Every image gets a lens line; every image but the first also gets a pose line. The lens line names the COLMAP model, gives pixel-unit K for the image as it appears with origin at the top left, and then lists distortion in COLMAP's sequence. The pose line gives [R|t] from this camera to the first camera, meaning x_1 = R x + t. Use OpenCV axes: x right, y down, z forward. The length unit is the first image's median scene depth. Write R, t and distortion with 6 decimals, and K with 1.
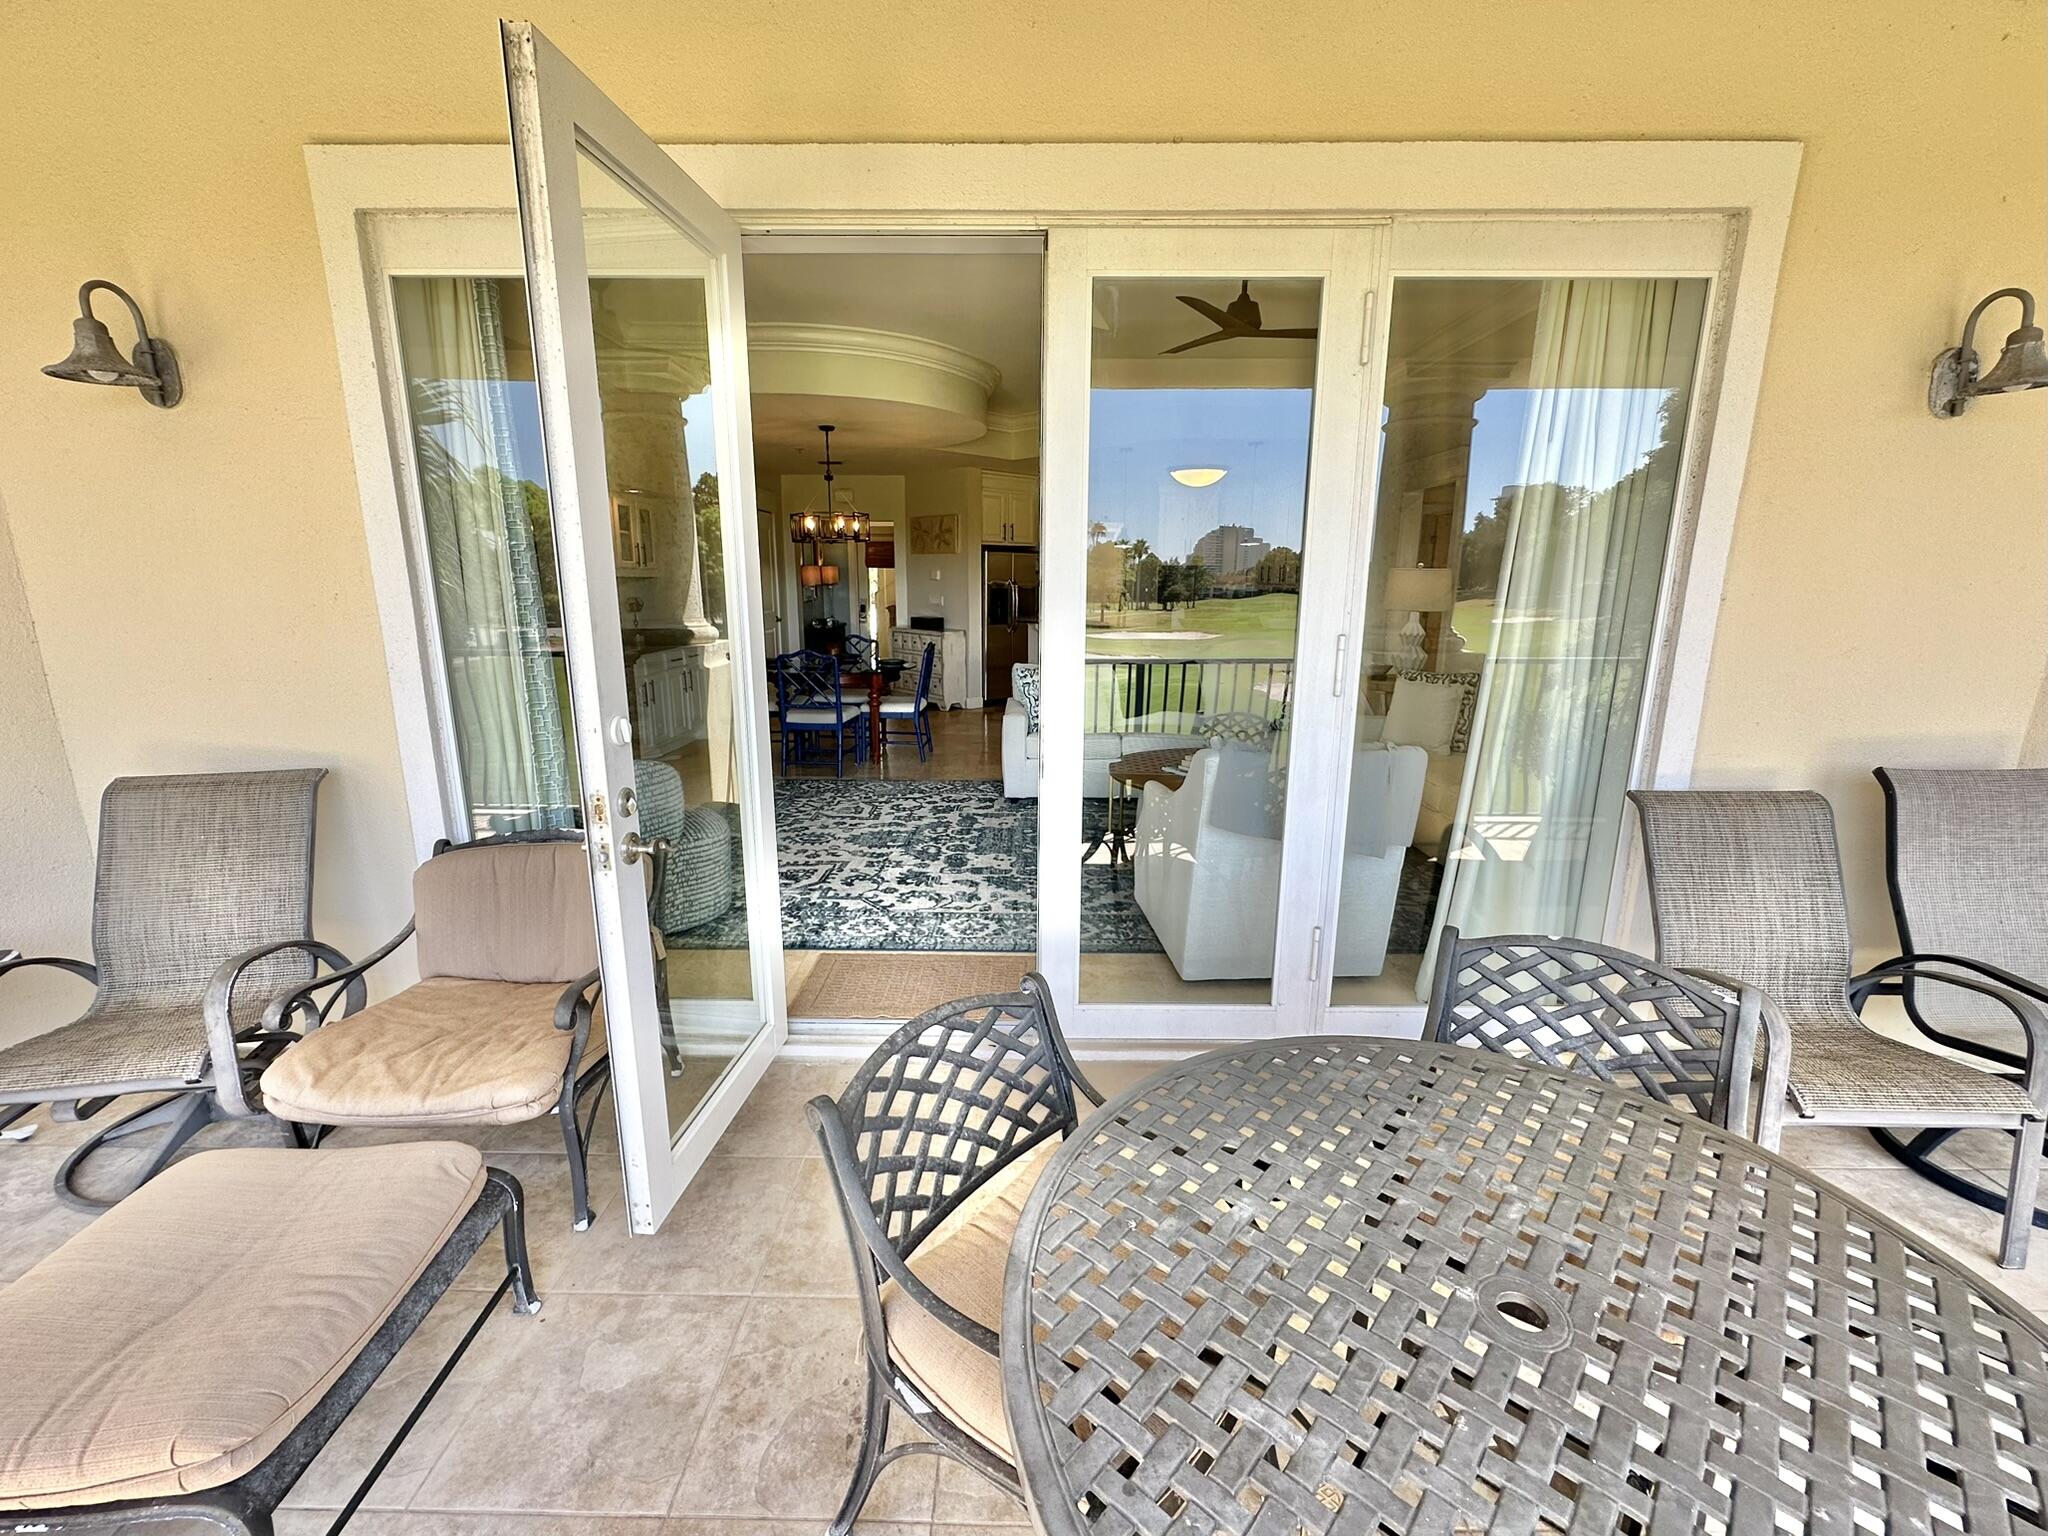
lens RADIAL K [[857.0, 0, 1019.2], [0, 857.0, 765.8], [0, 0, 1]] dist [-0.001255, 0.000135]
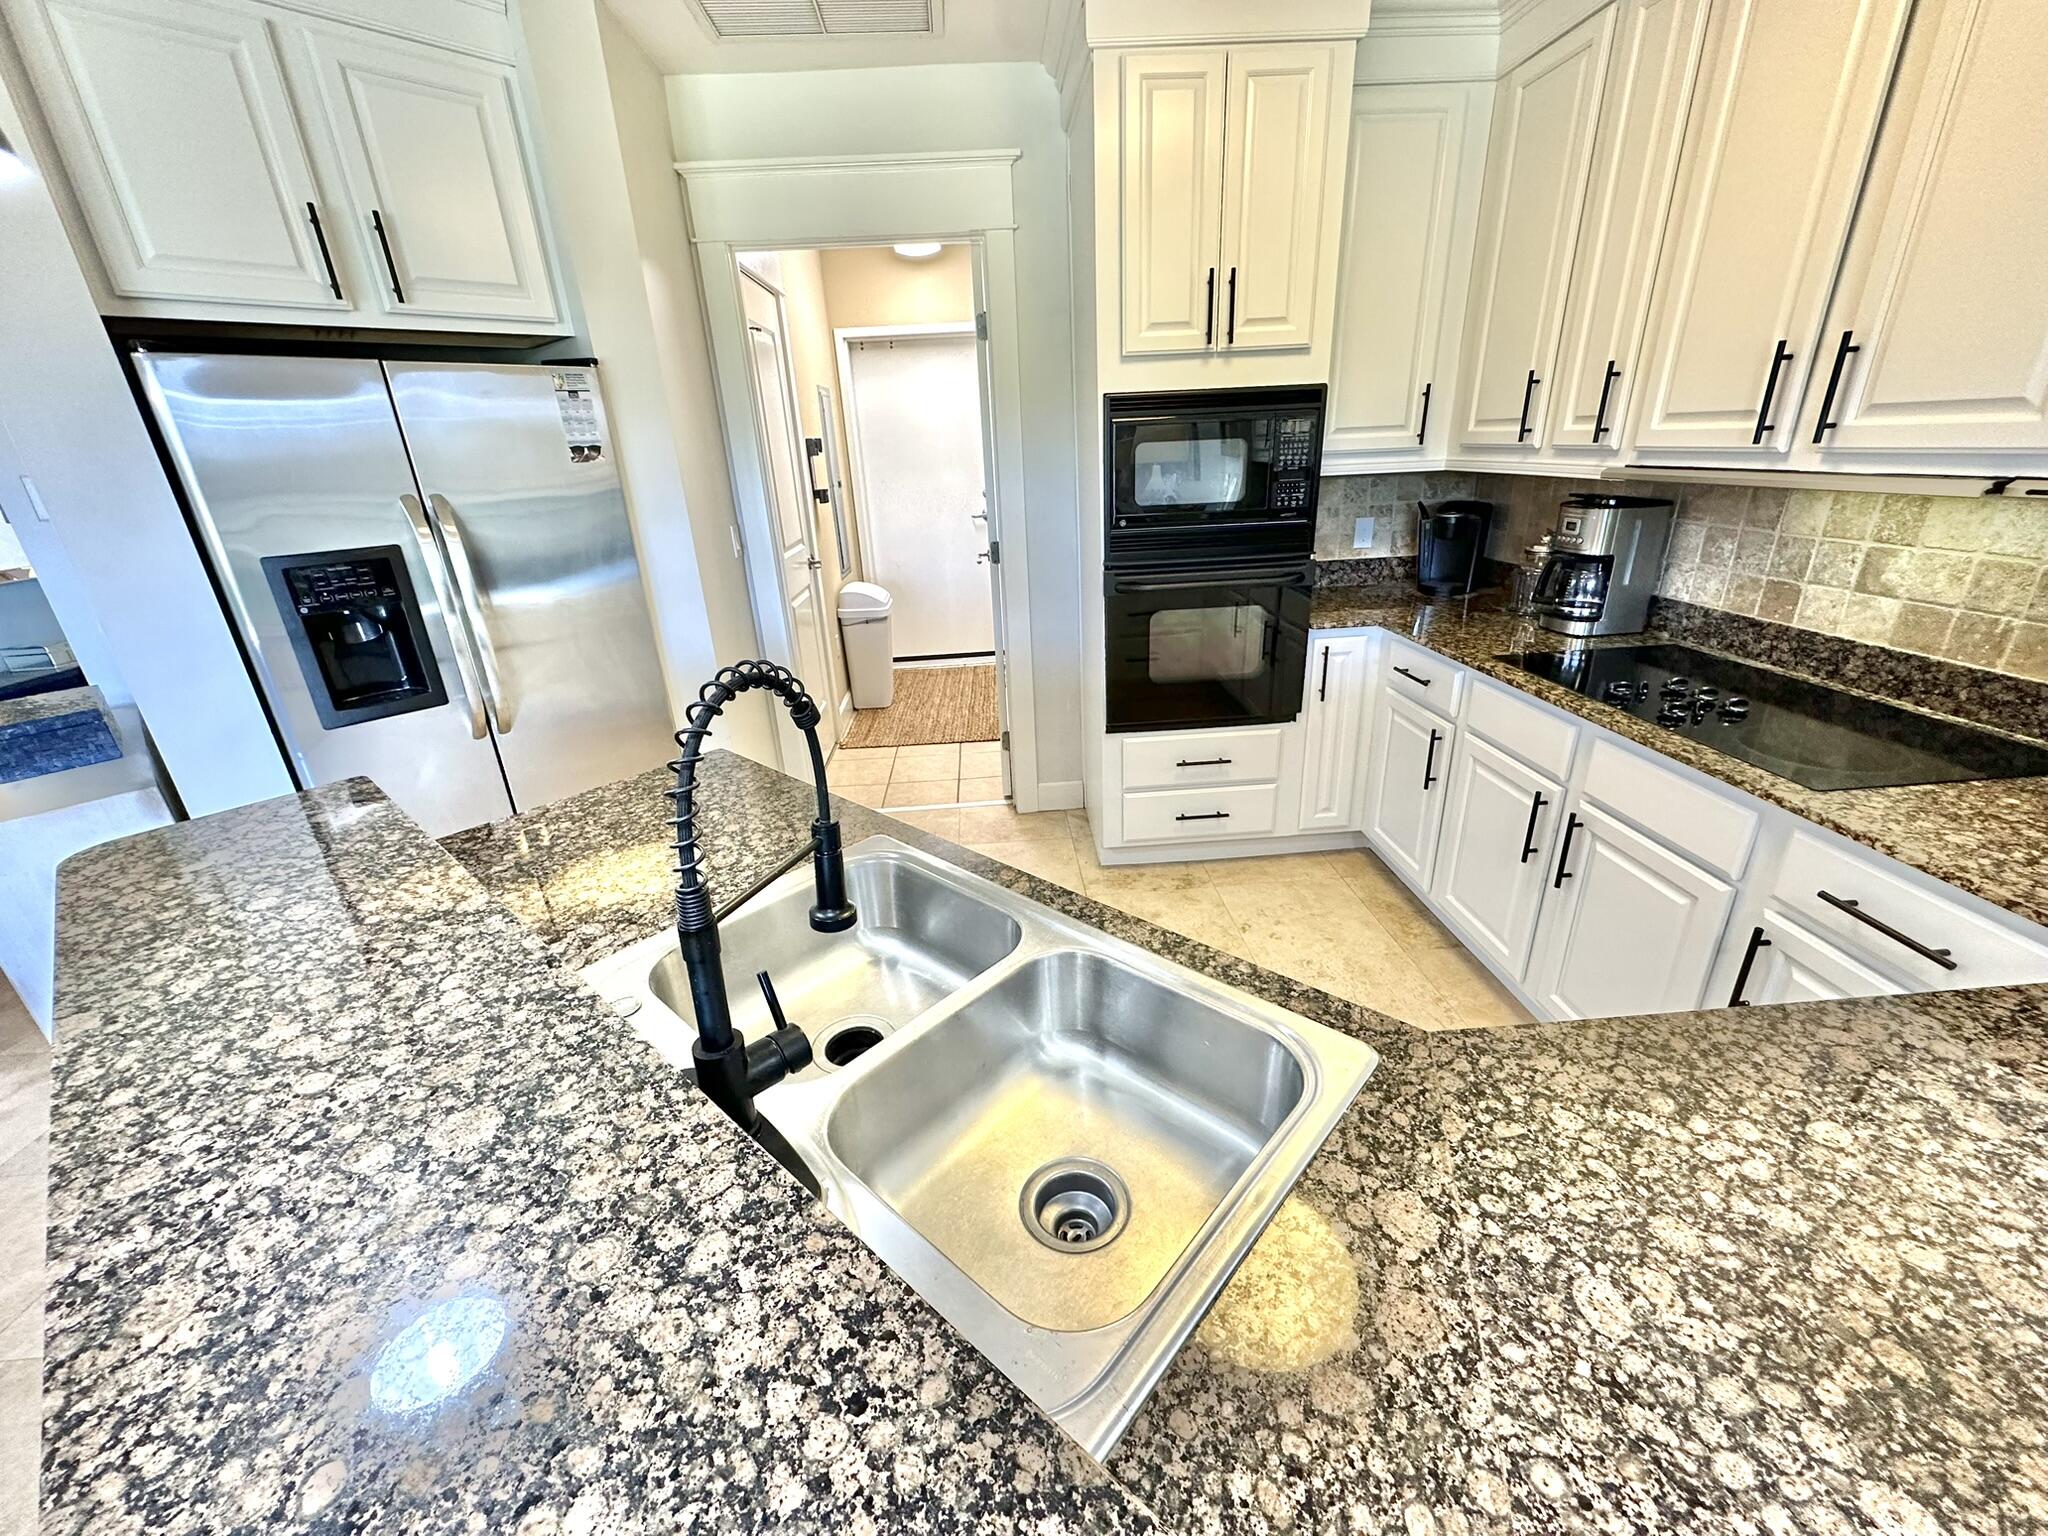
lens RADIAL K [[814.7, 0, 1022.8], [0, 814.7, 766.7], [0, 0, 1]] dist [-0.003189, 0.000569]
pose [[0.995955, -0.074802, 0.049787, 0.244133], [0.065793, 0.984441, 0.162932, -0.343807], [-0.061200, -0.158998, 0.985380, 1.536358]]
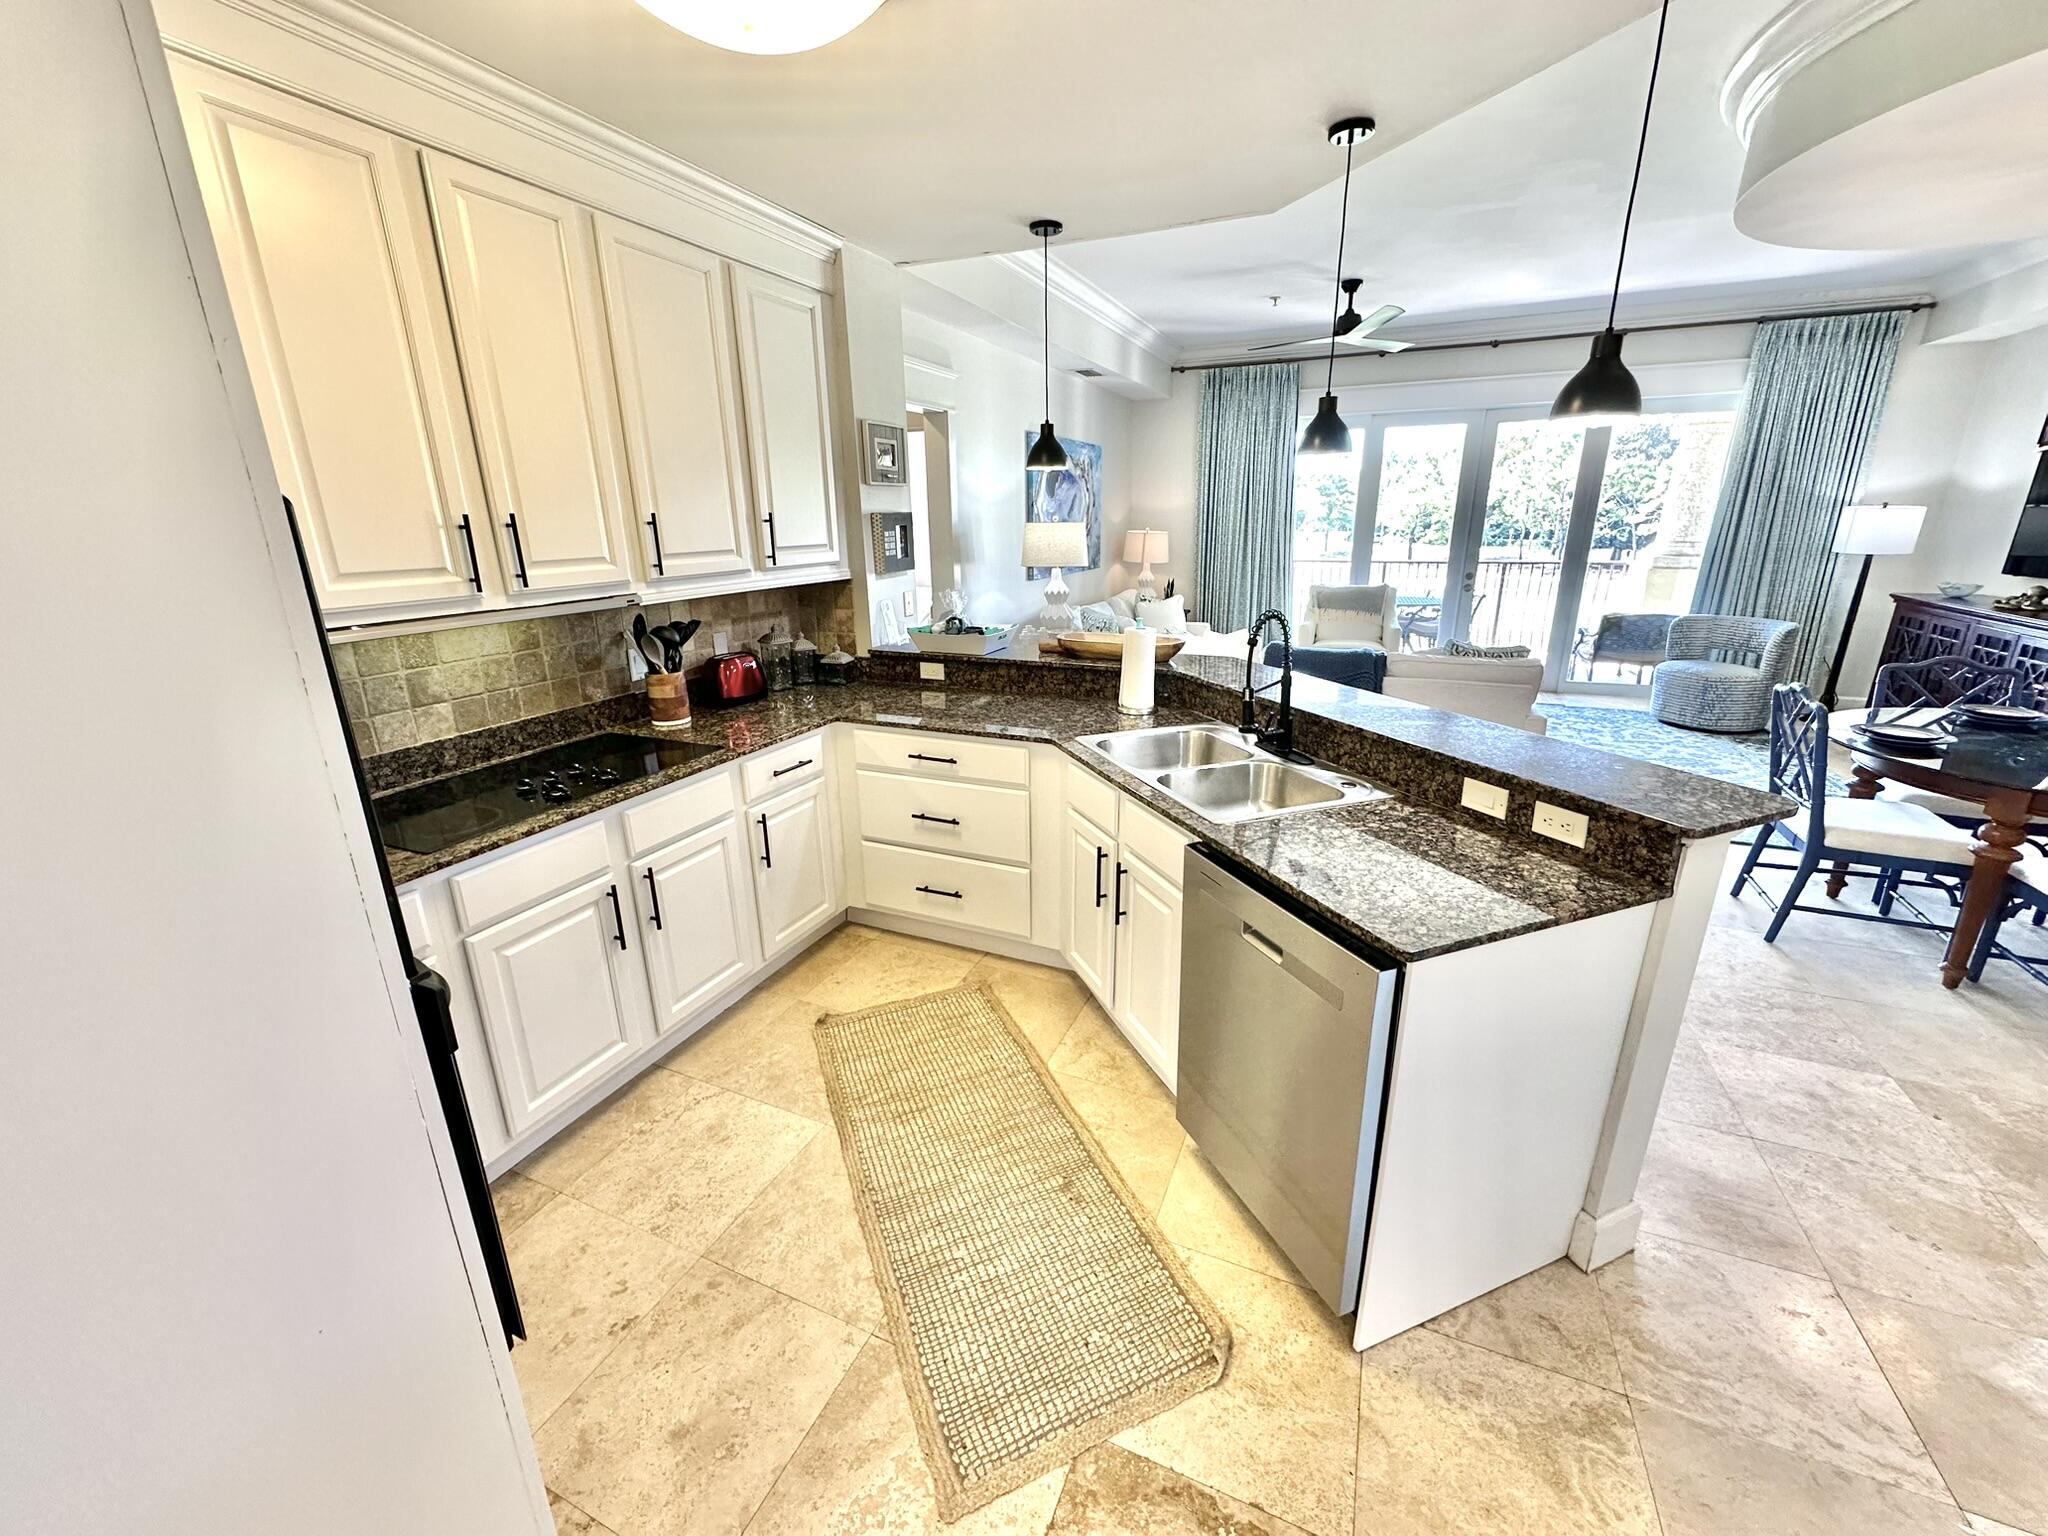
lens RADIAL K [[814.7, 0, 1022.8], [0, 814.7, 766.7], [0, 0, 1]] dist [-0.003189, 0.000569]
pose [[-0.920732, -0.104529, 0.375935, 0.152152], [0.096159, 0.872951, 0.478236, -0.491460], [-0.378162, 0.476477, -0.793702, 2.124189]]
